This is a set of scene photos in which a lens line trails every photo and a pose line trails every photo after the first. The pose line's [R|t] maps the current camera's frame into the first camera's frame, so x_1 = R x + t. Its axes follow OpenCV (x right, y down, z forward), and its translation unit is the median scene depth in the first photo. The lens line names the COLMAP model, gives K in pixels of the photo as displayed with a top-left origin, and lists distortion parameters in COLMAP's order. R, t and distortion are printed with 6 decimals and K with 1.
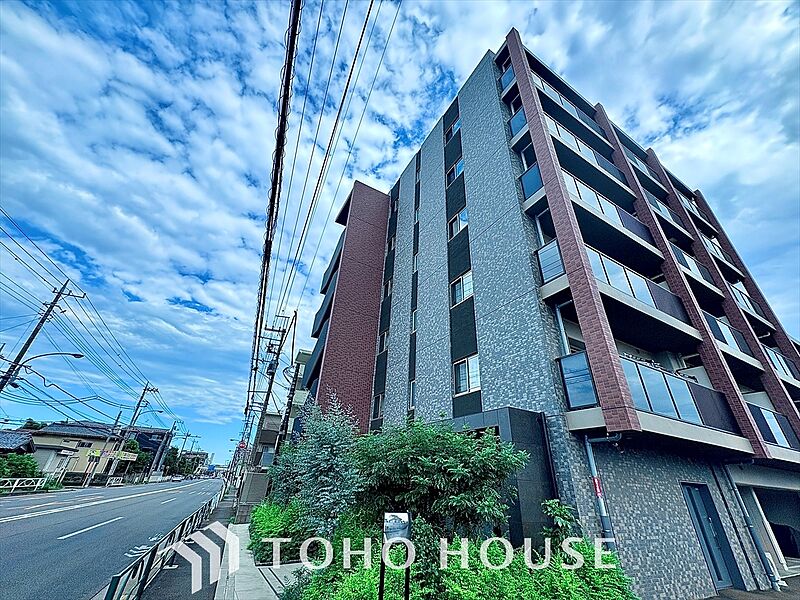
lens RADIAL K [[321.9, 0, 397.4], [0, 321.9, 293.3], [0, 0, 1]] dist [0.003946, -0.000911]
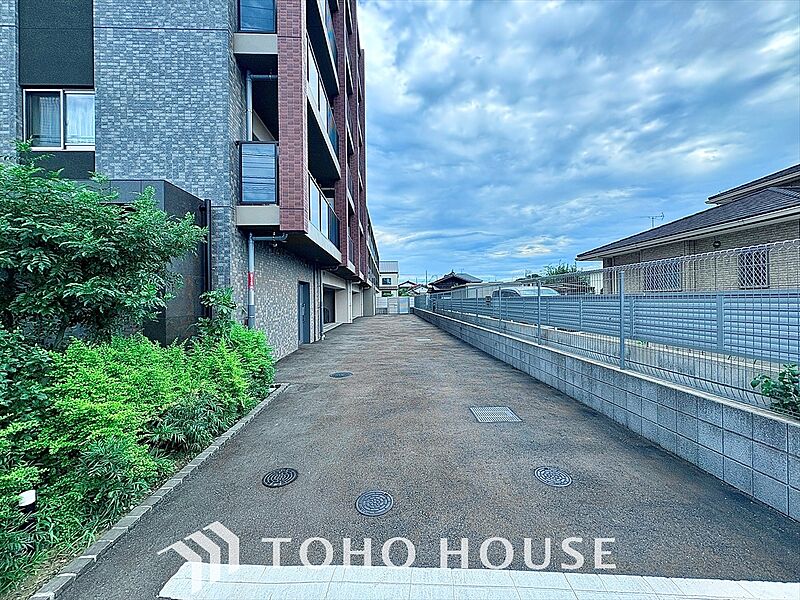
lens RADIAL K [[321.9, 0, 402.9], [0, 321.9, 299.3], [0, 0, 1]] dist [0.003946, -0.000911]
pose [[0.458610, -0.053081, 0.887051, -0.041136], [-0.417486, 0.868324, 0.267803, 0.163715], [-0.784463, -0.493149, 0.376061, 0.201825]]
